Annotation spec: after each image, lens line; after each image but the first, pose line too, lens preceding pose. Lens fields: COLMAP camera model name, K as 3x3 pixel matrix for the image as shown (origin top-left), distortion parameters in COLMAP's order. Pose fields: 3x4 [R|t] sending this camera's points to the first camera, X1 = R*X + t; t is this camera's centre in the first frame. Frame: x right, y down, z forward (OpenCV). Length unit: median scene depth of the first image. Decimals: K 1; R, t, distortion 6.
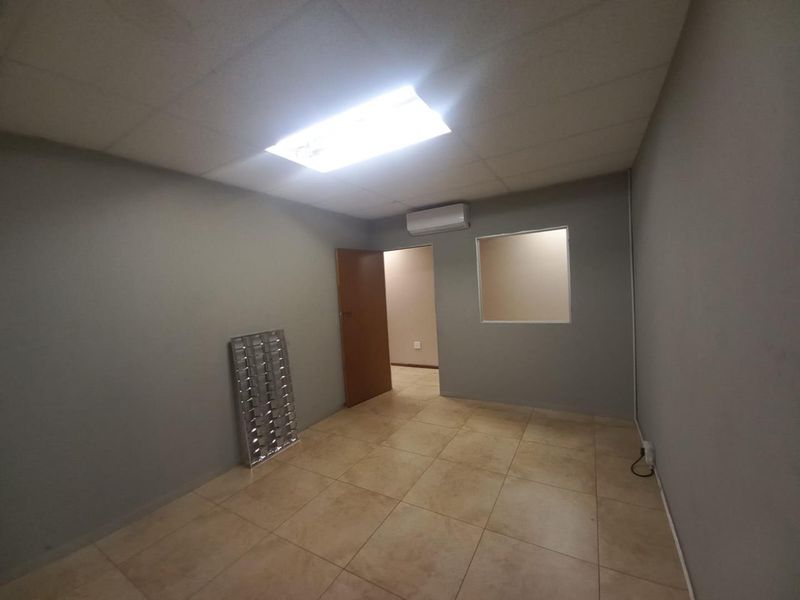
lens RADIAL K [[332.4, 0, 395.3], [0, 332.4, 291.5], [0, 0, 1]] dist [-0.000080, -0.000137]
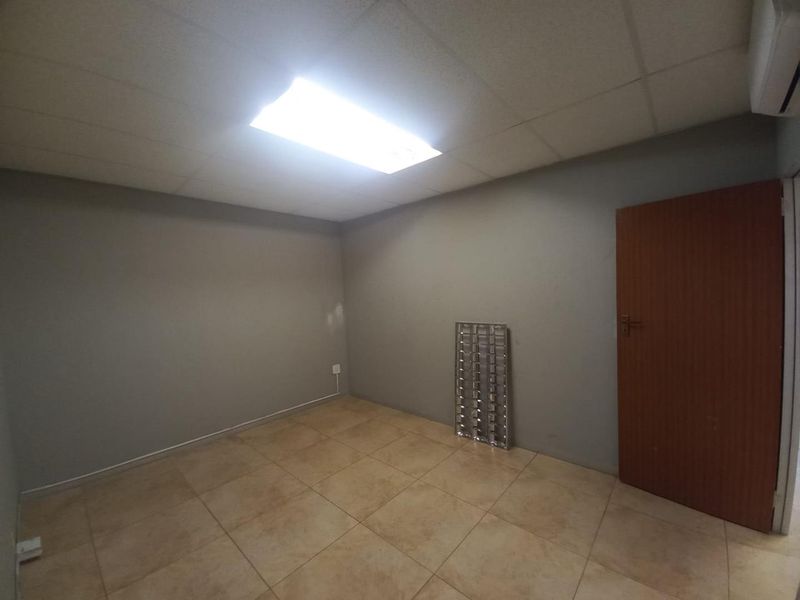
lens RADIAL K [[309.3, 0, 400.0], [0, 309.3, 300.0], [0, 0, 1]] dist [-0.001755, -0.000213]
pose [[-0.195389, 0.096264, -0.975990, 0.606217], [0.040900, 0.995105, 0.089961, -0.046009], [0.979873, -0.022341, -0.198370, 1.013651]]
